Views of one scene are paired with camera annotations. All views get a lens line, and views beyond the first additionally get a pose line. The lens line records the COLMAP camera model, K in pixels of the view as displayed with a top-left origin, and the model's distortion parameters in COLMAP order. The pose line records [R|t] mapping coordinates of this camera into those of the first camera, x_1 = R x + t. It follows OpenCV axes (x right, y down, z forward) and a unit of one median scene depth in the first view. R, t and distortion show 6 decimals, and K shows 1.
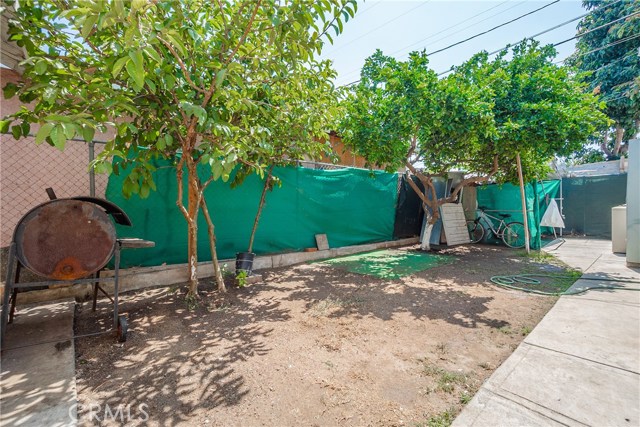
lens RADIAL K [[288.2, 0, 321.0], [0, 288.2, 213.7], [0, 0, 1]] dist [-0.033703, 0.009353]
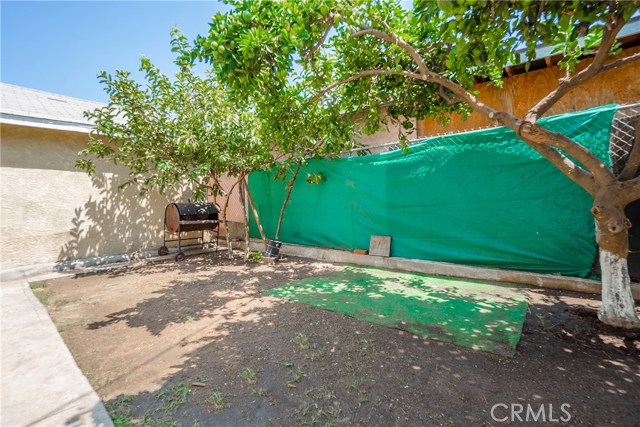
lens RADIAL K [[288.2, 0, 319.5], [0, 288.2, 215.1], [0, 0, 1]] dist [-0.033703, 0.009353]
pose [[0.130124, 0.039380, -0.990715, 1.500162], [0.005547, 0.999166, 0.040445, -0.036659], [0.991482, -0.010759, 0.129797, 1.458316]]
